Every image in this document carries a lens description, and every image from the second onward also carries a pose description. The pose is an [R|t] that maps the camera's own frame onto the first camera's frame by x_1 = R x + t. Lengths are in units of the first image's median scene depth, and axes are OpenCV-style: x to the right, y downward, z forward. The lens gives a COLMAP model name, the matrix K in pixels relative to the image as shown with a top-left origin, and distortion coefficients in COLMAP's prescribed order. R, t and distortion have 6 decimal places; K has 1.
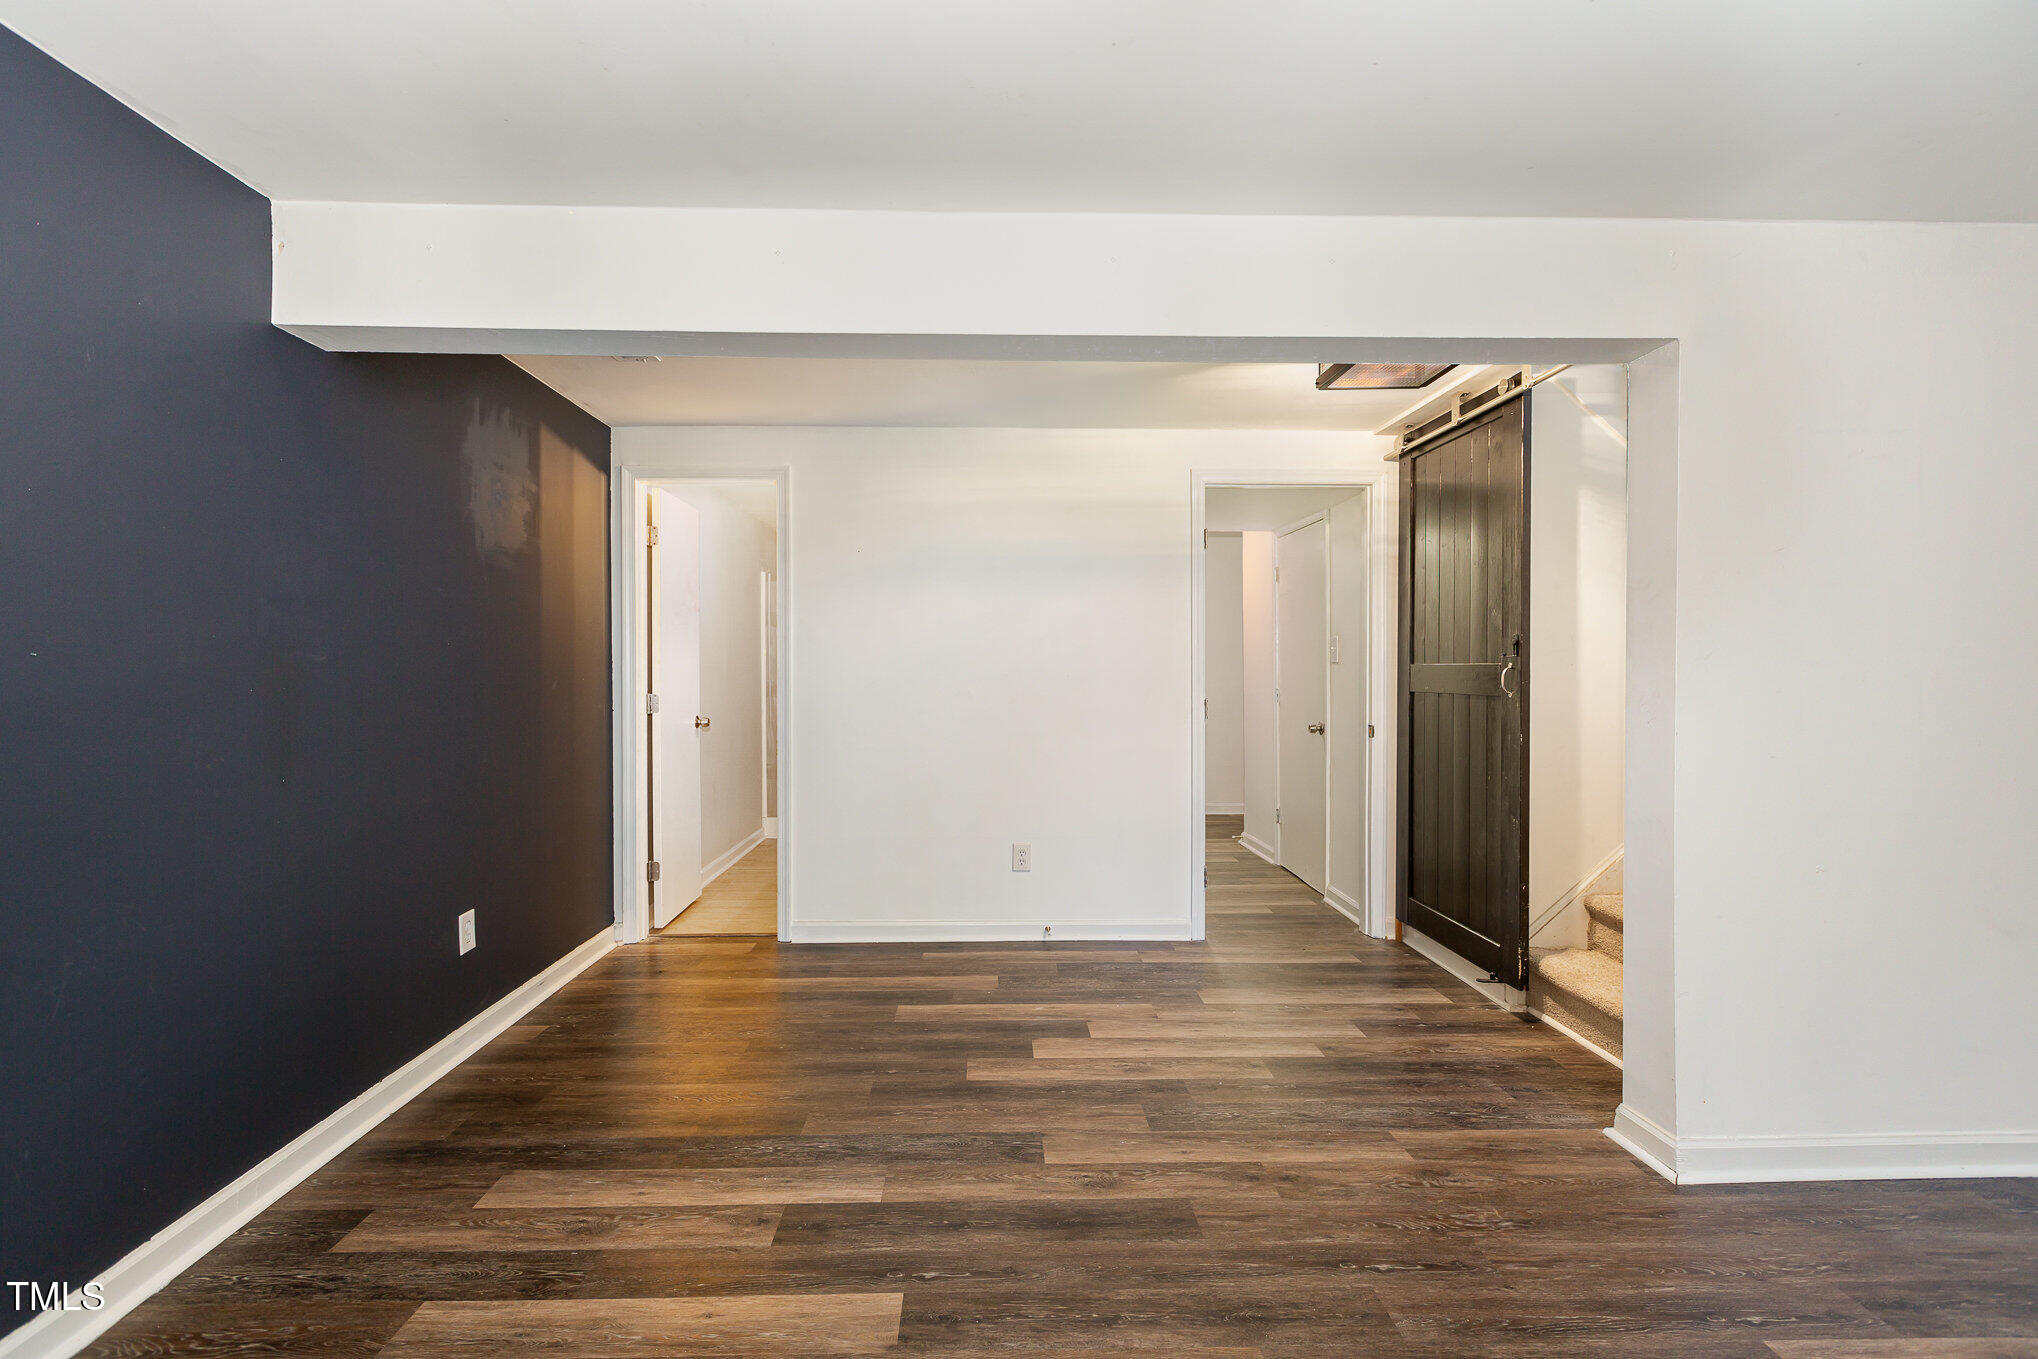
lens RADIAL K [[920.8, 0, 1009.4], [0, 920.8, 683.6], [0, 0, 1]] dist [0.007459, -0.001441]
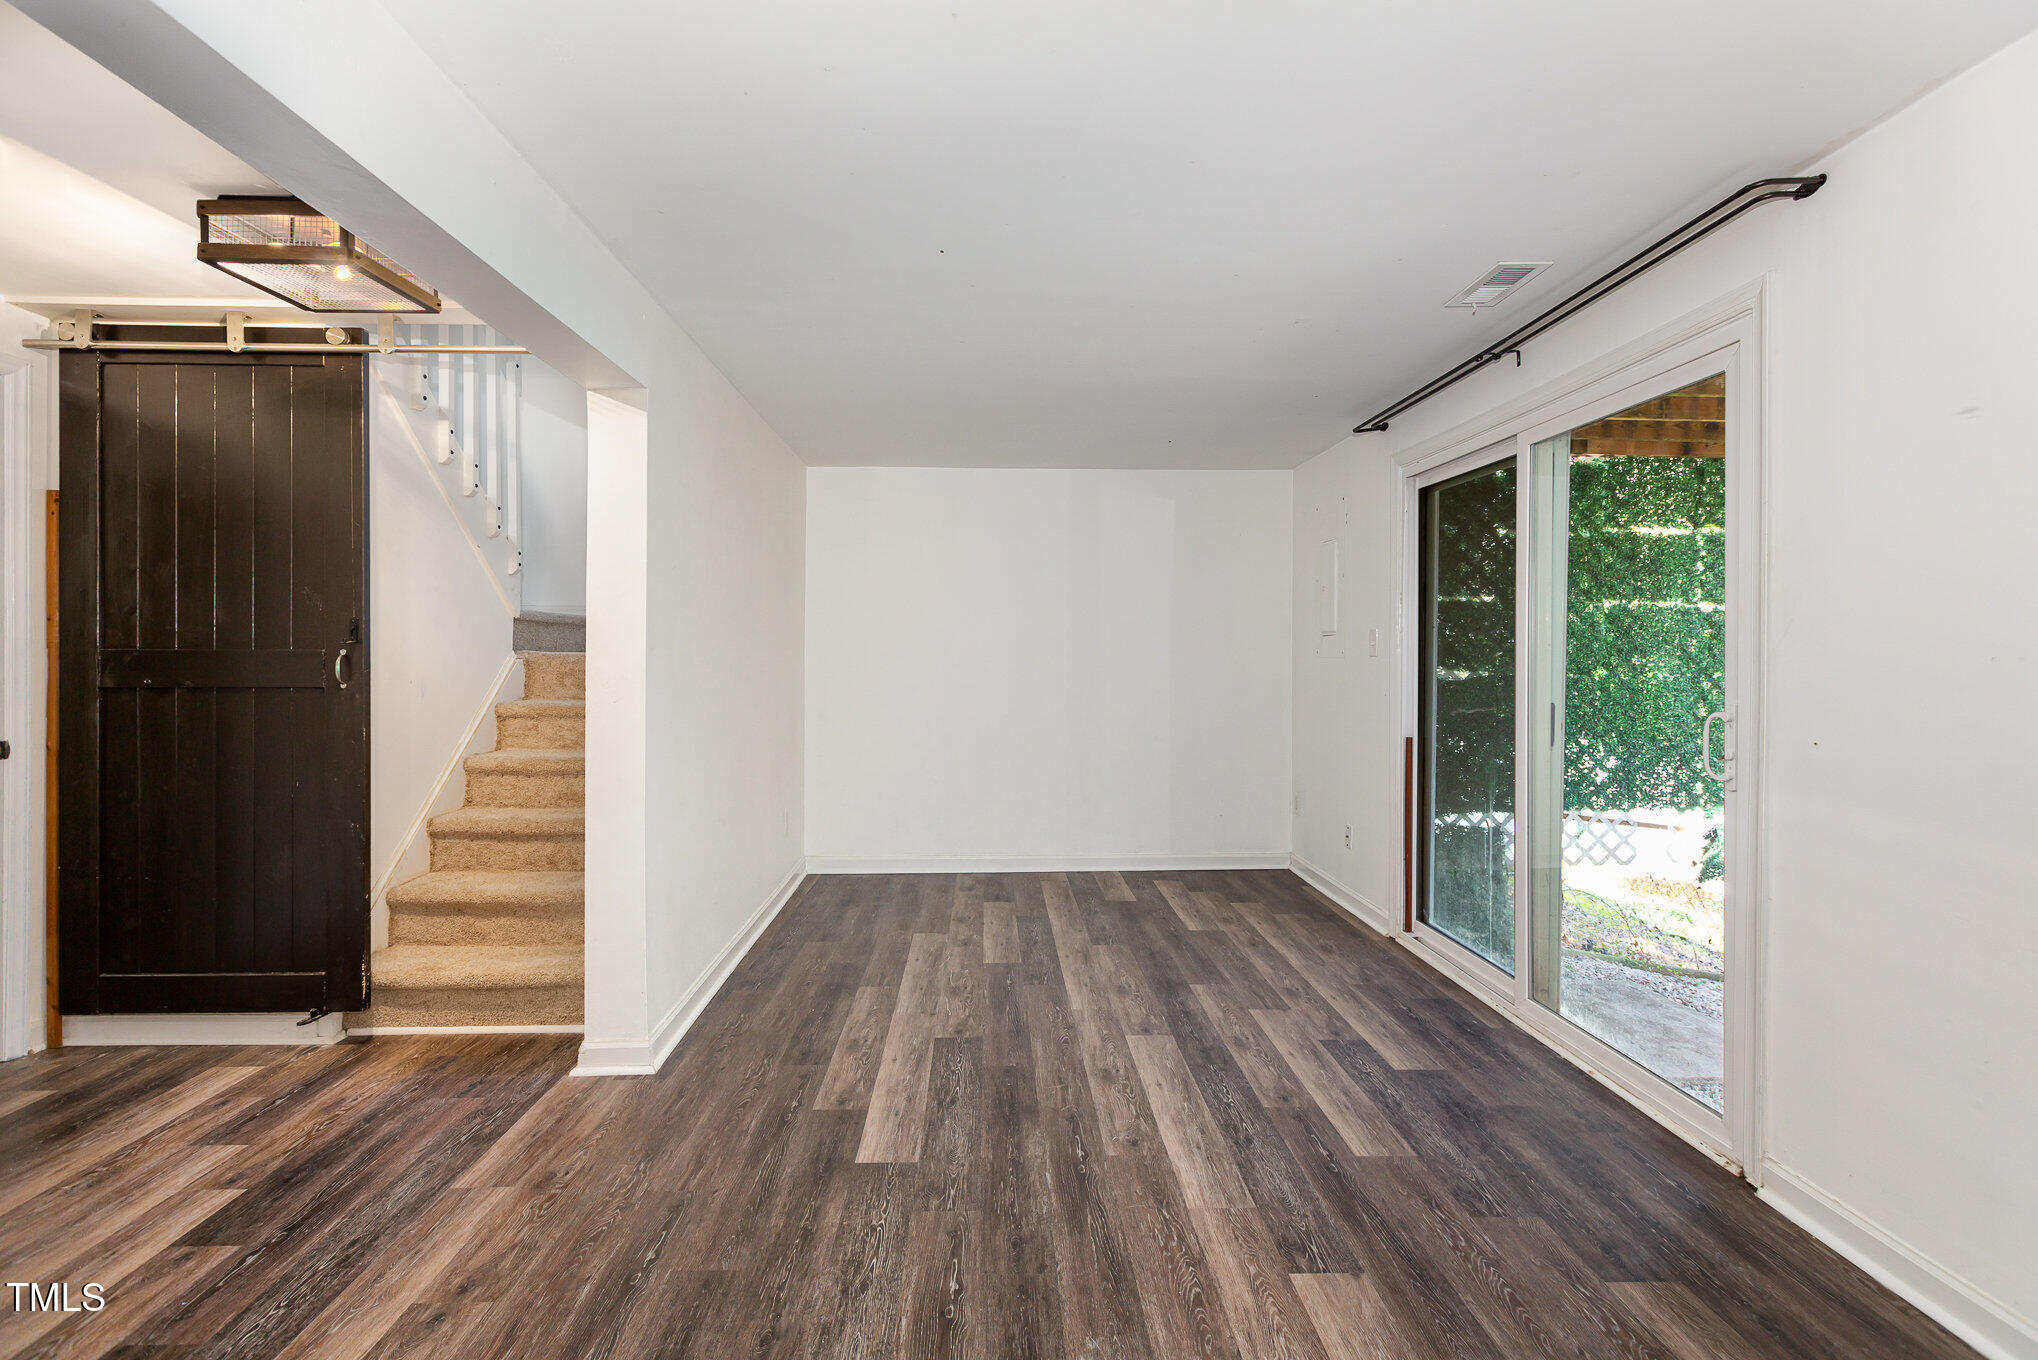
lens RADIAL K [[920.8, 0, 1018.8], [0, 920.8, 660.2], [0, 0, 1]] dist [0.007459, -0.001441]
pose [[-0.000906, -0.006965, 0.999975, -0.366905], [0.014690, 0.999868, 0.006977, -0.008406], [-0.999892, 0.014696, -0.000804, 0.368267]]
